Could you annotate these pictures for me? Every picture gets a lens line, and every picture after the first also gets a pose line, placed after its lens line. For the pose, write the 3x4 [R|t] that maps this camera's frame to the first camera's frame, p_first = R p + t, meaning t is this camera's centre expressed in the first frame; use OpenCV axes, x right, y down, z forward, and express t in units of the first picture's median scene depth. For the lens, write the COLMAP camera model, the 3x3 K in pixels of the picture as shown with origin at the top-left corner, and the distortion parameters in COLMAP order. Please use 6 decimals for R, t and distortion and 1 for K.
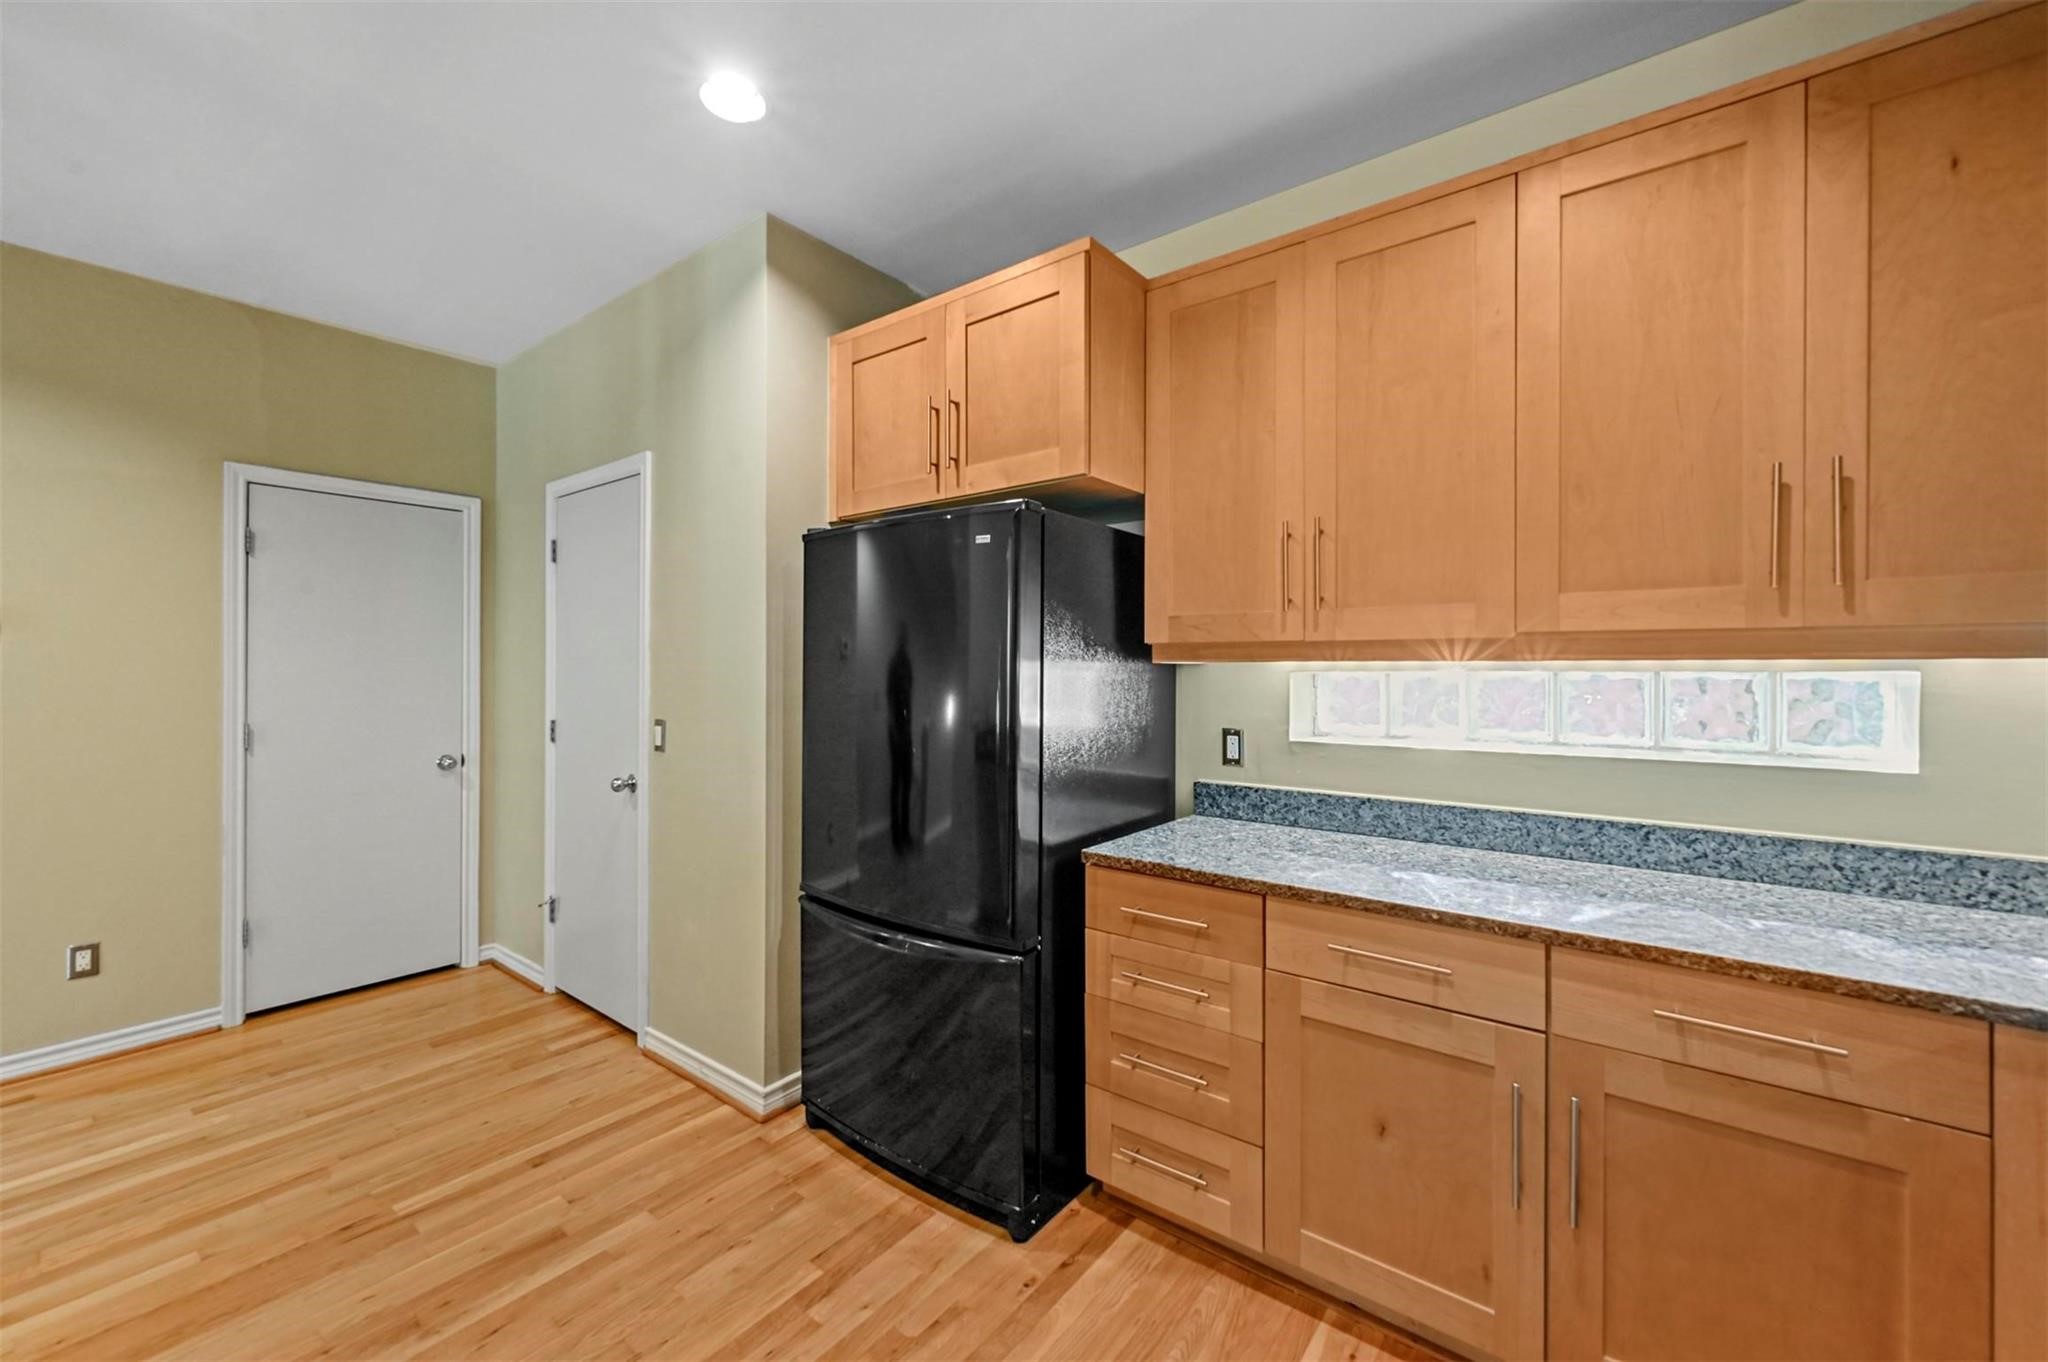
lens RADIAL K [[811.2, 0, 1025.6], [0, 811.2, 668.5], [0, 0, 1]] dist [-0.000484, -0.000121]
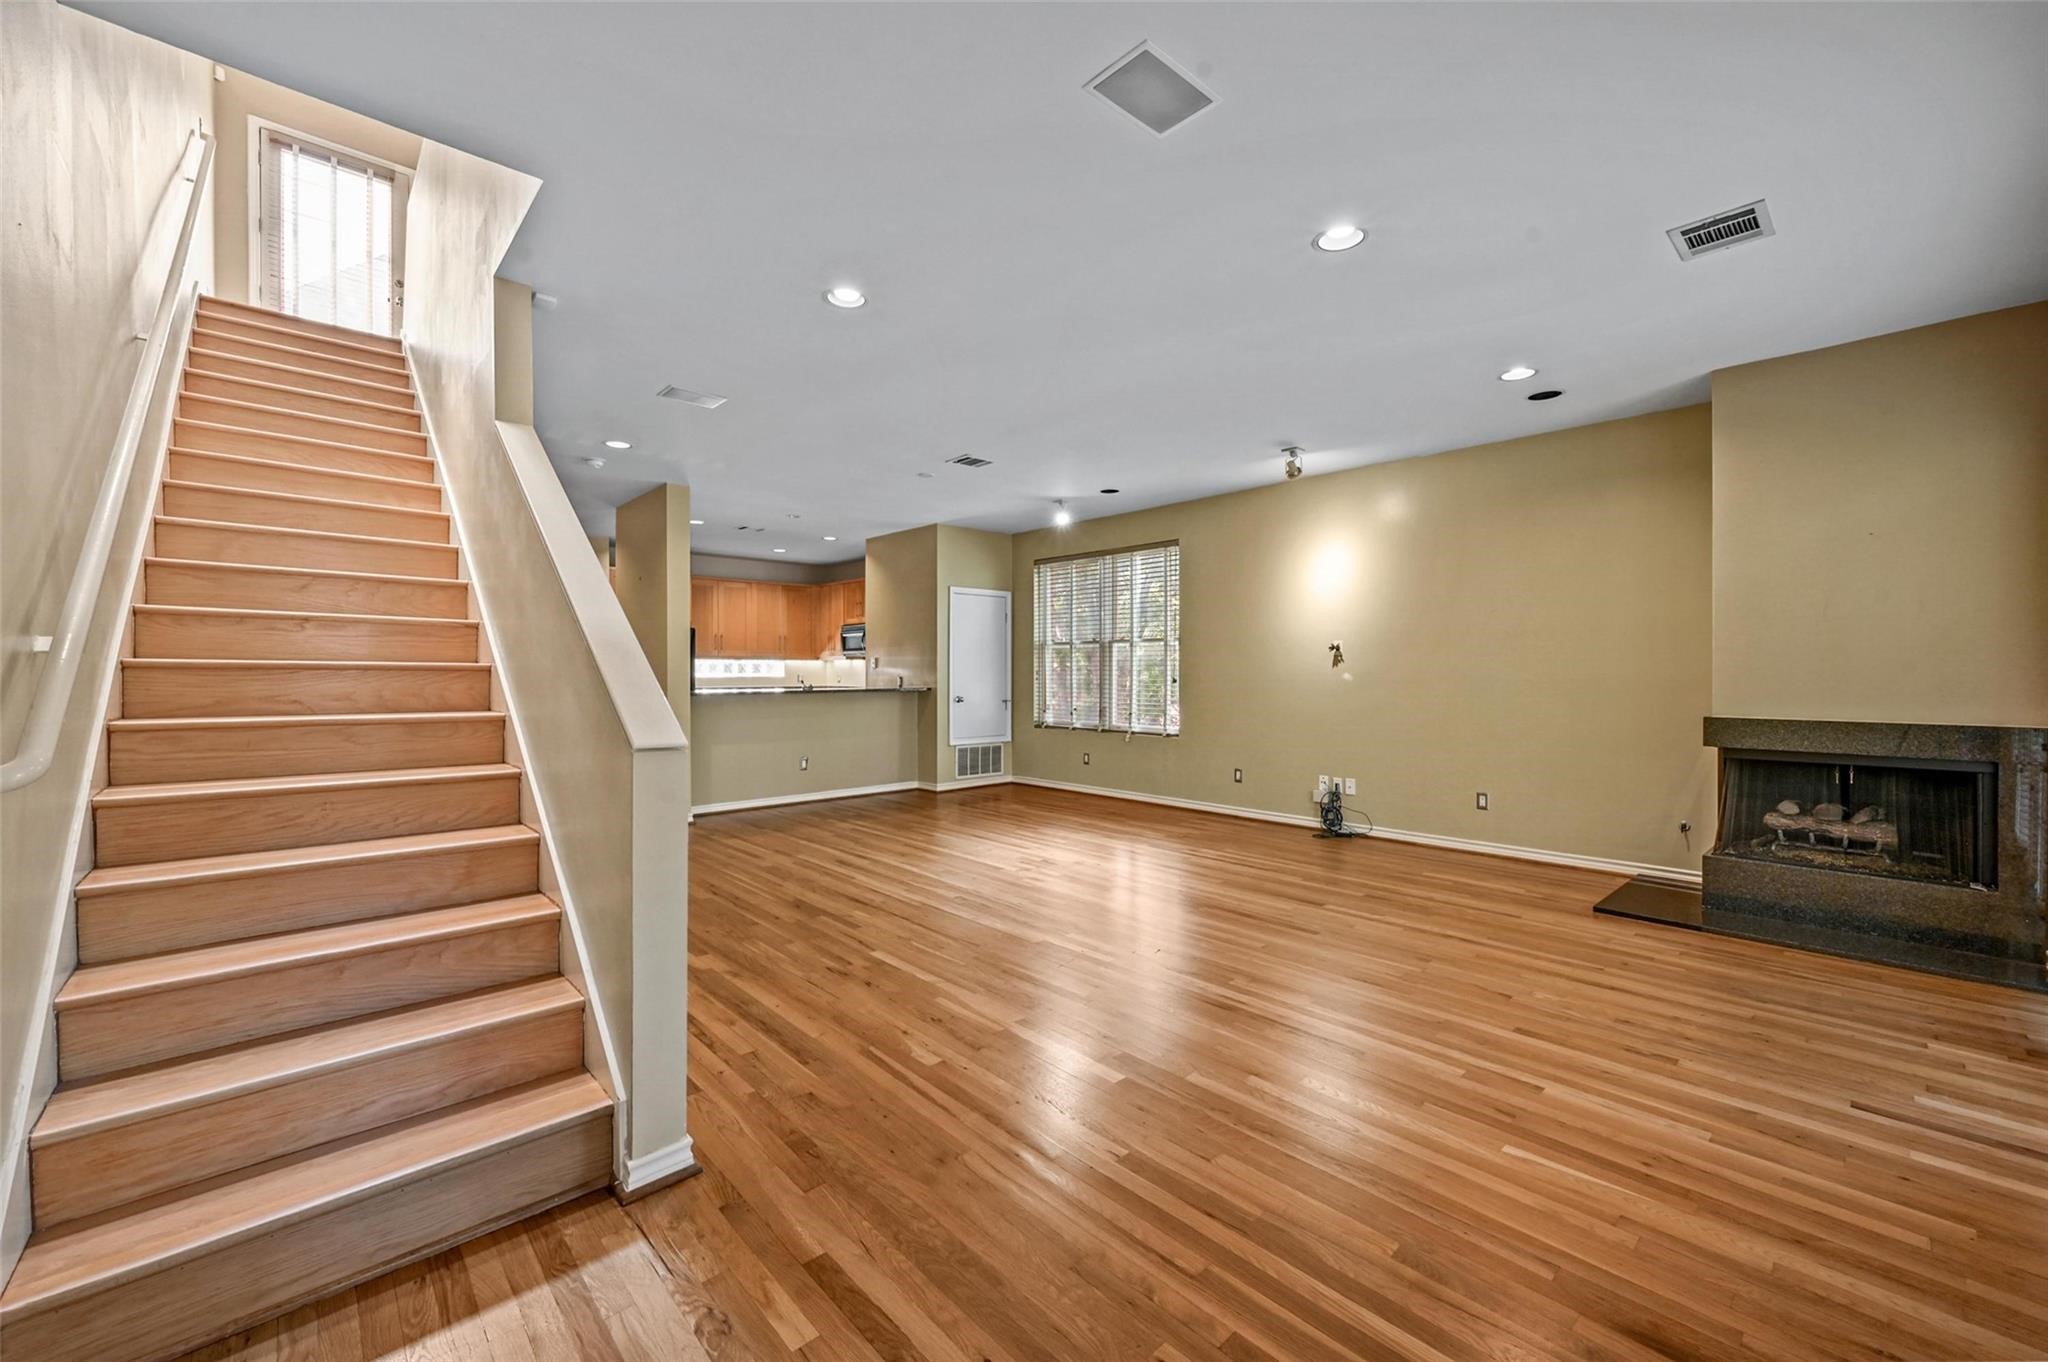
lens RADIAL K [[832.2, 0, 1024.0], [0, 832.2, 681.0], [0, 0, 1]] dist [-0.000594, -0.000042]
pose [[0.190405, -0.013055, 0.981619, -4.450845], [-0.002180, 0.999903, 0.013721, 0.050632], [-0.981703, -0.004753, 0.190358, -1.928177]]
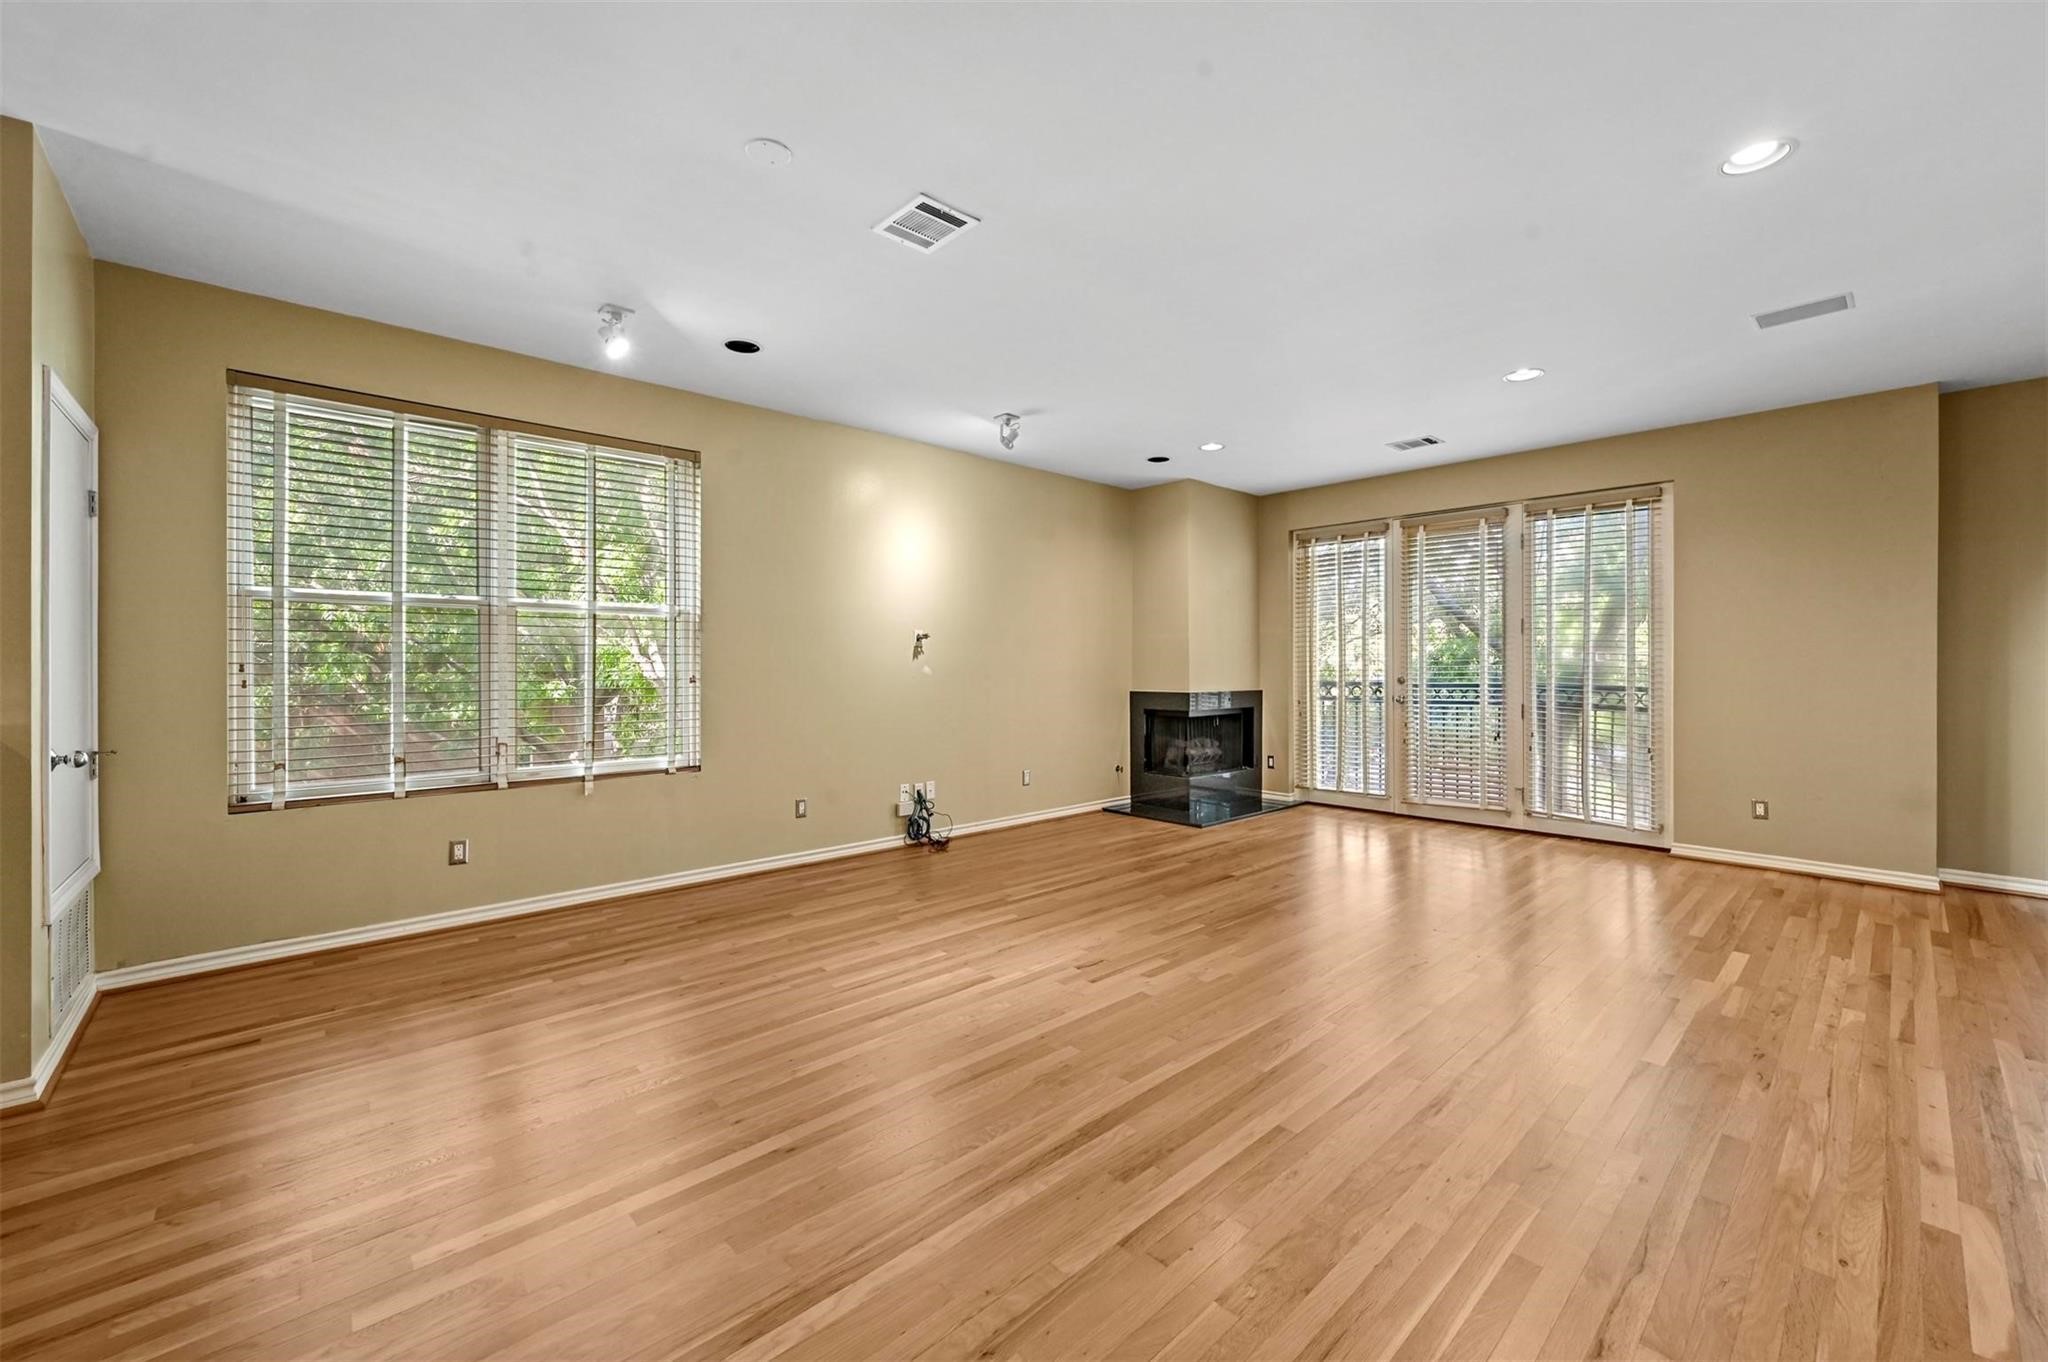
lens RADIAL K [[811.2, 0, 1025.6], [0, 811.2, 668.5], [0, 0, 1]] dist [-0.000484, -0.000121]
pose [[-0.984938, -0.000604, 0.172905, -2.018348], [-0.000193, 0.999997, 0.002393, 0.062425], [-0.172906, 0.002323, -0.984936, 0.107394]]
